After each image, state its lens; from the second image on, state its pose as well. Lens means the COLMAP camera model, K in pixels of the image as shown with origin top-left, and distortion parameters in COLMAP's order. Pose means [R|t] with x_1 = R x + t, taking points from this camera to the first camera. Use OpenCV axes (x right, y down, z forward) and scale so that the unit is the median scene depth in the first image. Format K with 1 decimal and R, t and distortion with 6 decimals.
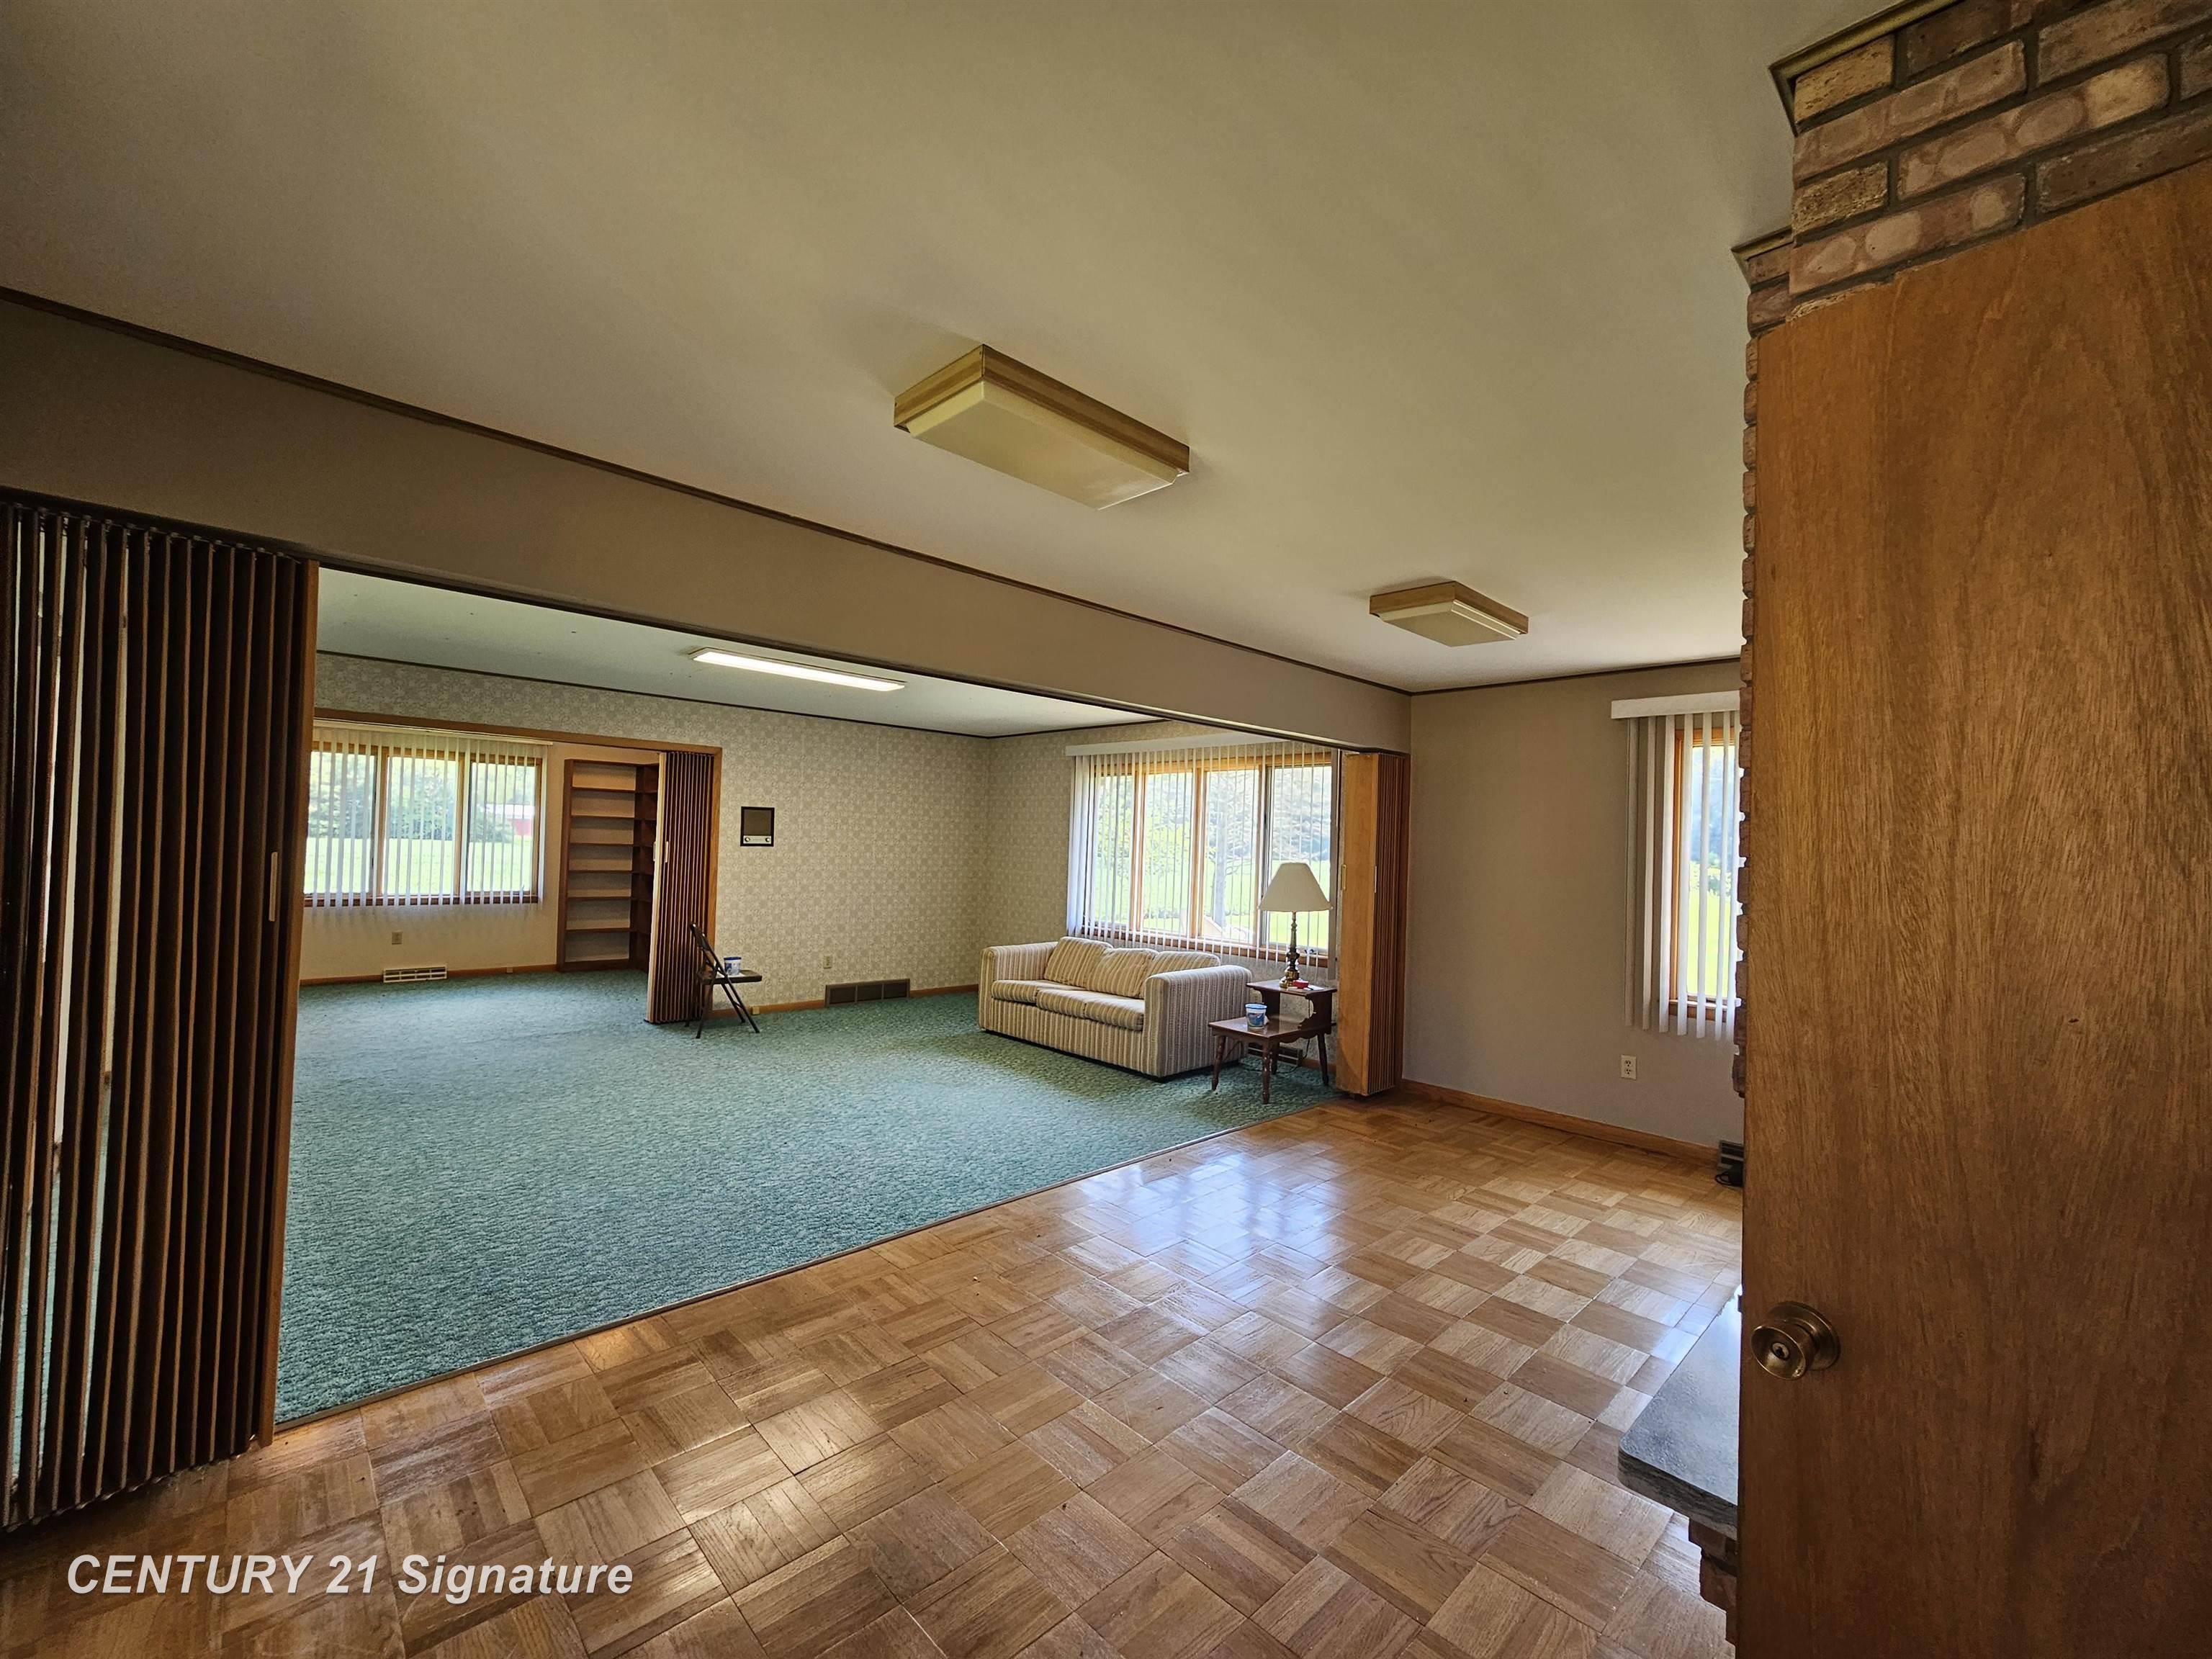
lens RADIAL K [[906.5, 0, 1109.4], [0, 906.5, 838.7], [0, 0, 1]] dist [-0.003727, -0.000122]
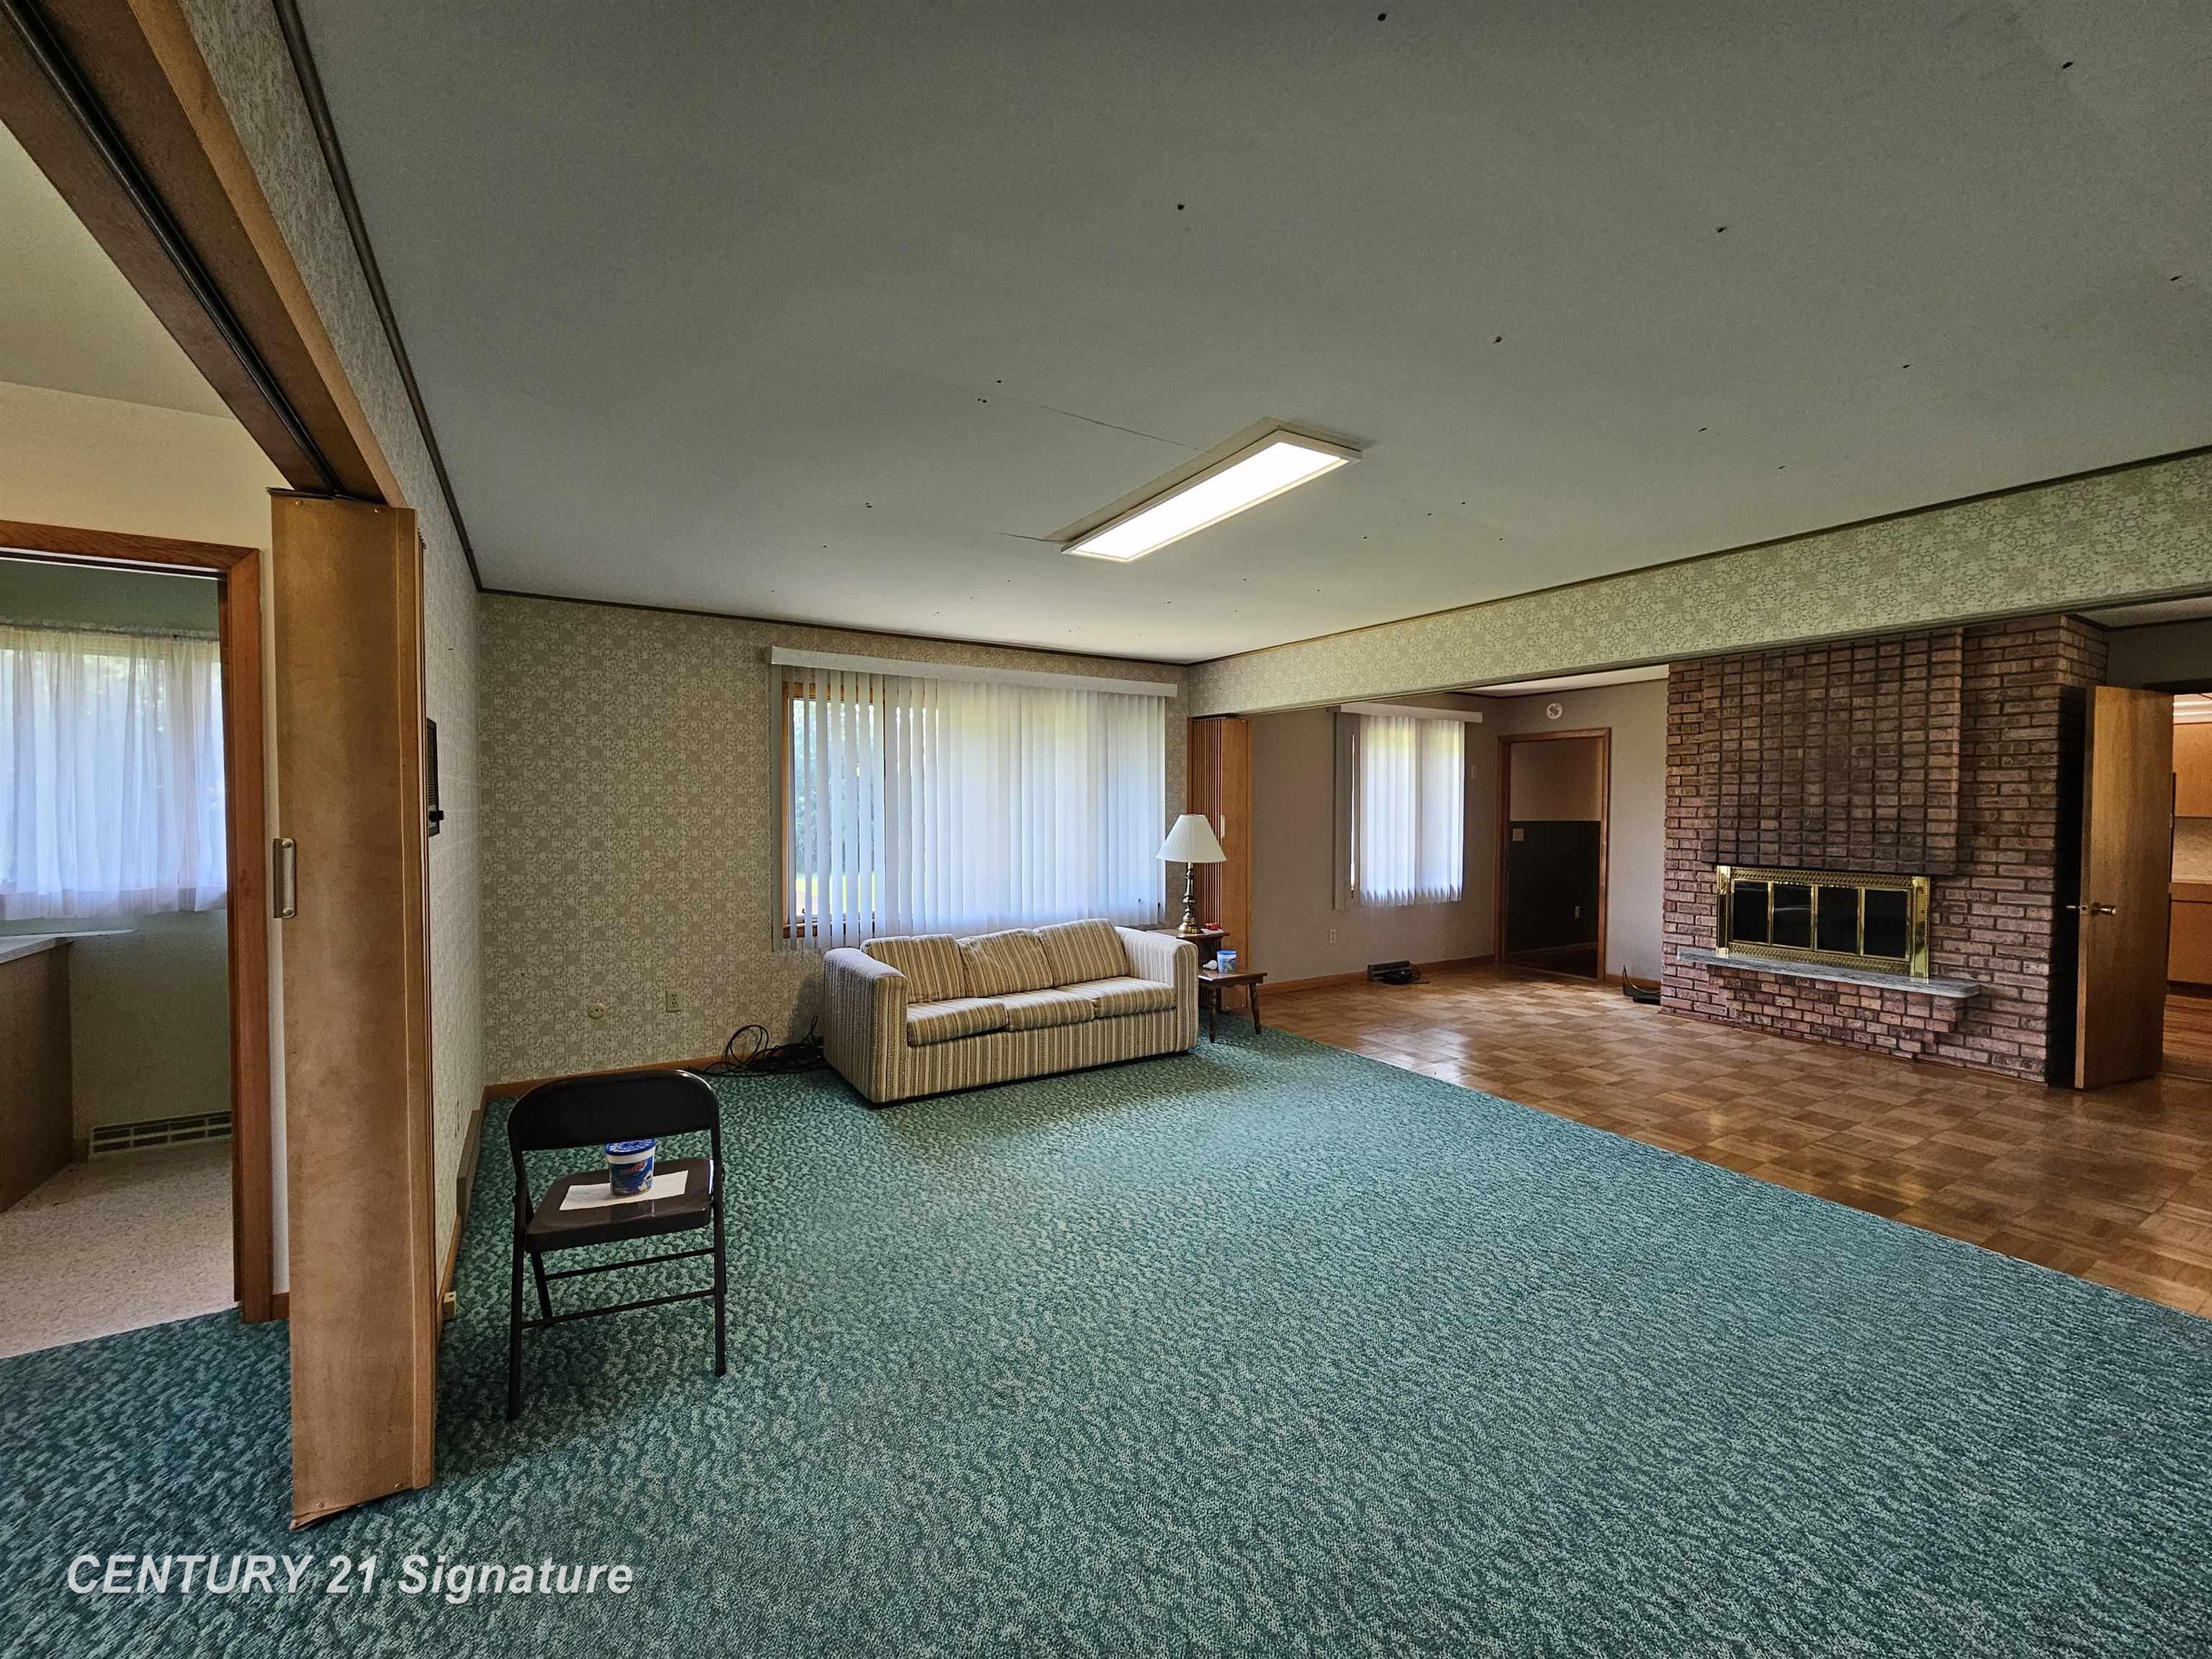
lens RADIAL K [[906.5, 0, 1109.2], [0, 906.5, 825.3], [0, 0, 1]] dist [-0.003727, -0.000122]
pose [[0.219005, -0.054812, 0.974183, -0.814298], [-0.004493, 0.998354, 0.057182, -0.020503], [-0.975713, -0.016900, 0.218398, 0.829818]]
